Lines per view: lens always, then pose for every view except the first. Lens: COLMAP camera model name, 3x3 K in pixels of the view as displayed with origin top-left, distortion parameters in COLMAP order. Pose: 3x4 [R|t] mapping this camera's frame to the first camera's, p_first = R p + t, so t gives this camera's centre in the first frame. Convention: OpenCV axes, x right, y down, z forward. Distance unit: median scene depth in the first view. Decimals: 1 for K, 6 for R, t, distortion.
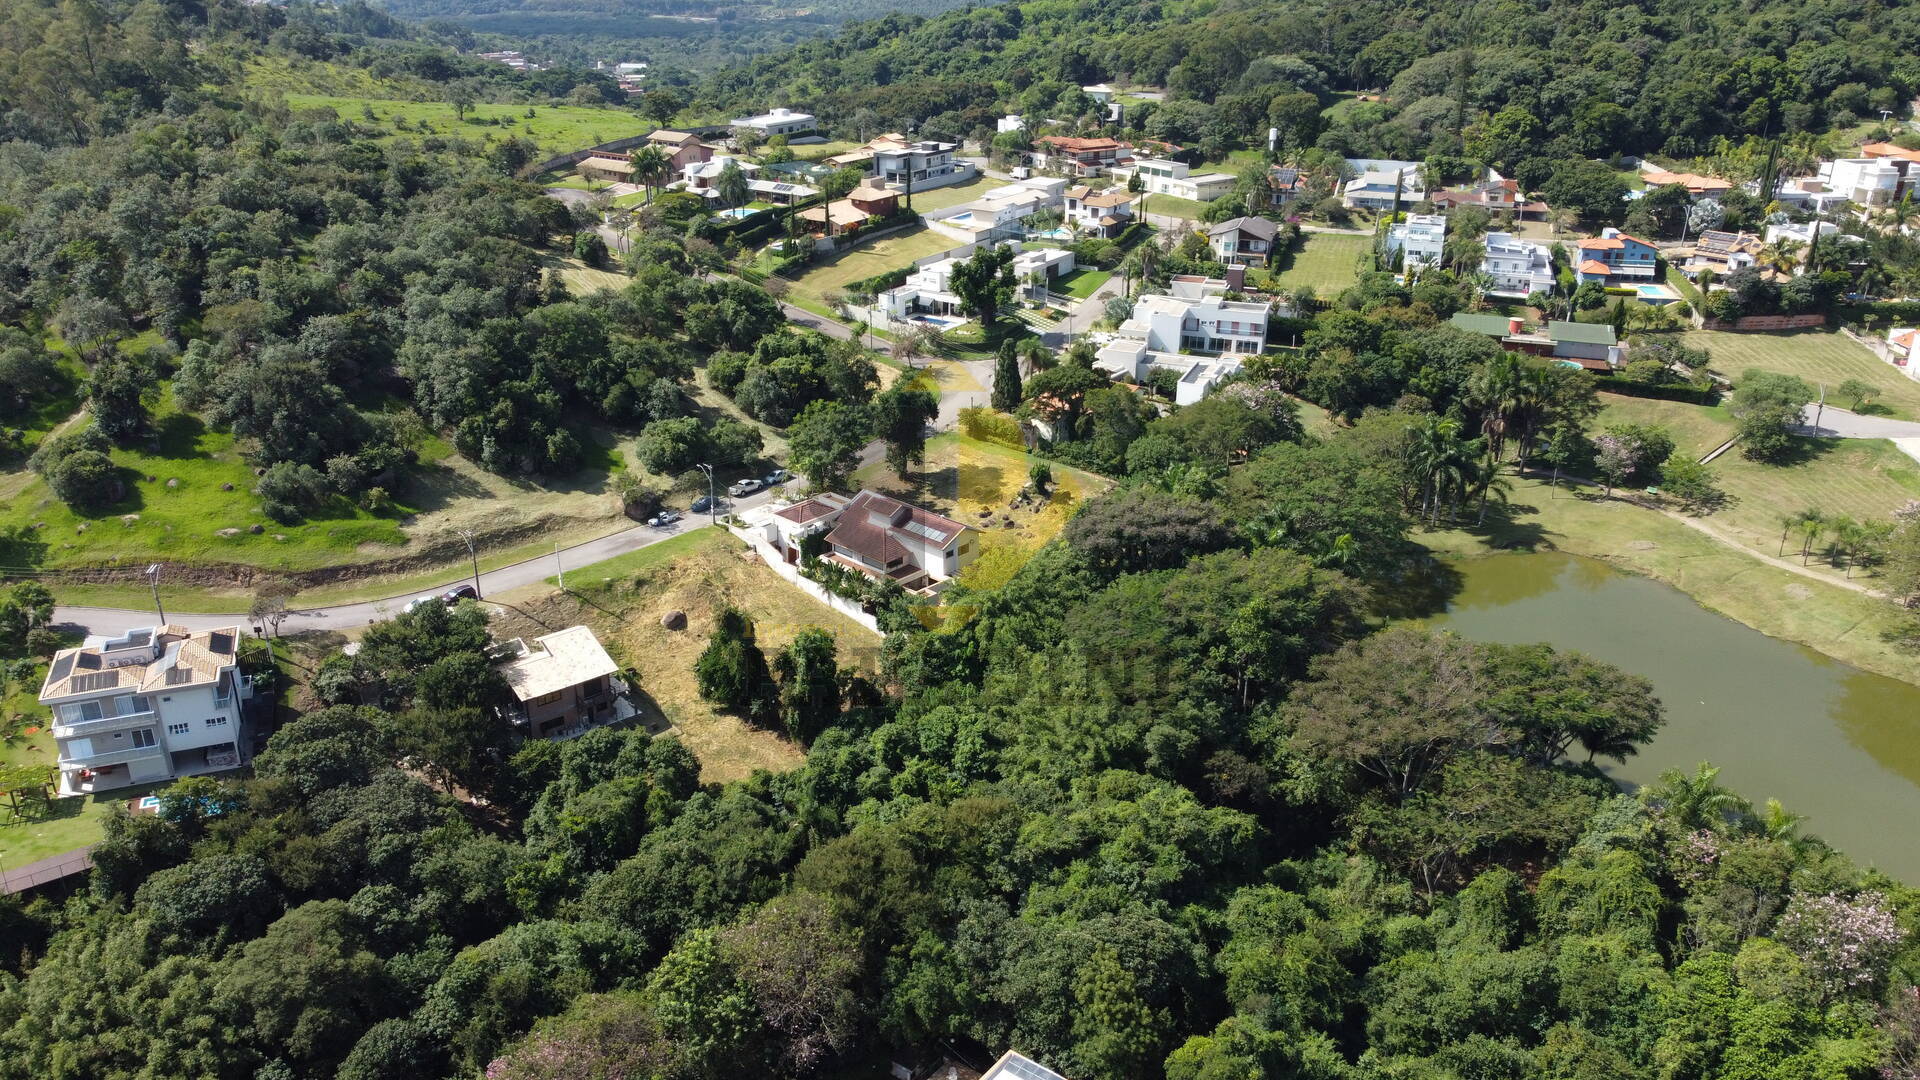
lens RADIAL K [[1433.6, 0, 960.0], [0, 1433.6, 540.0], [0, 0, 1]] dist [0.003570, -0.003635]
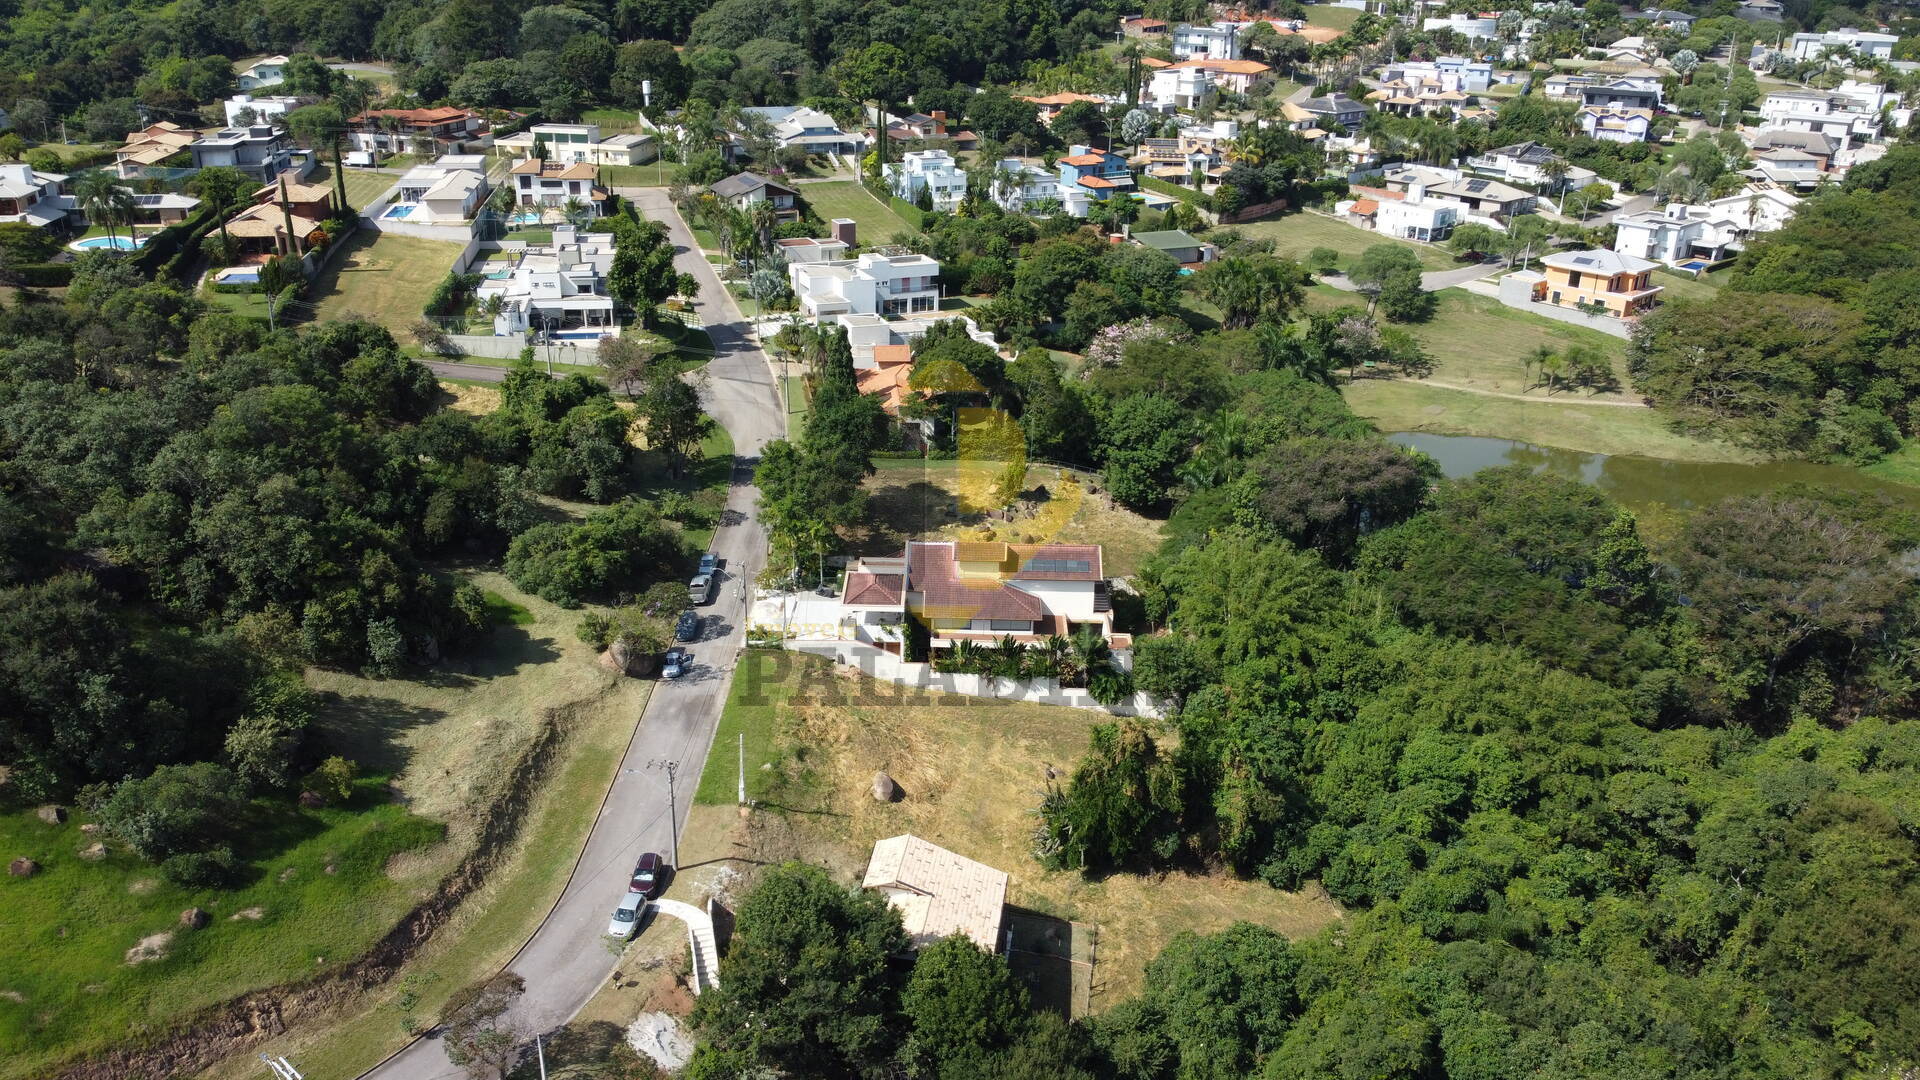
lens RADIAL K [[1433.6, 0, 960.0], [0, 1433.6, 540.0], [0, 0, 1]] dist [0.003570, -0.003635]
pose [[0.747357, -0.257592, 0.612457, -0.355640], [0.249598, 0.963120, 0.100502, -0.073543], [-0.615758, 0.077757, 0.784089, 0.282356]]
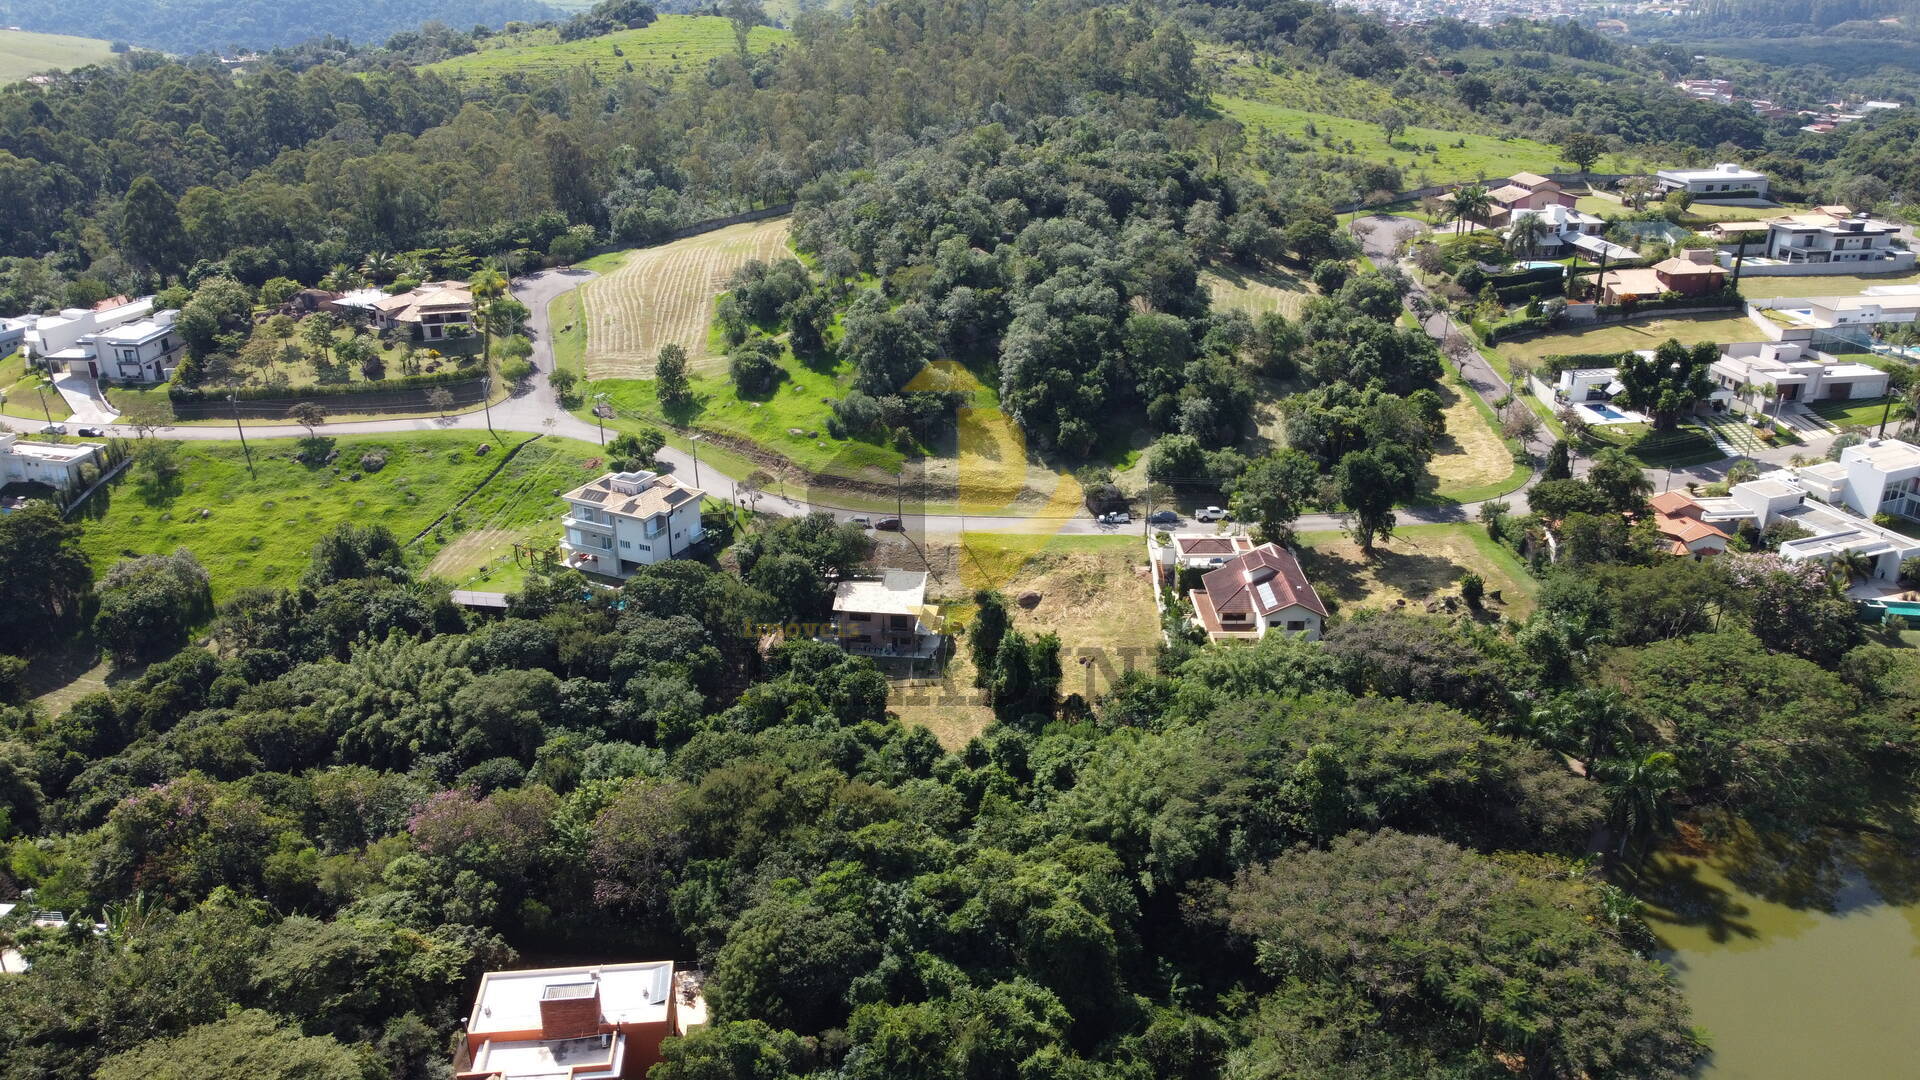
lens RADIAL K [[1433.6, 0, 960.0], [0, 1433.6, 540.0], [0, 0, 1]] dist [0.003570, -0.003635]
pose [[0.696599, 0.276040, -0.662233, 0.307821], [-0.282154, 0.954050, 0.100883, -0.053649], [0.659651, 0.116576, 0.742476, 0.086271]]
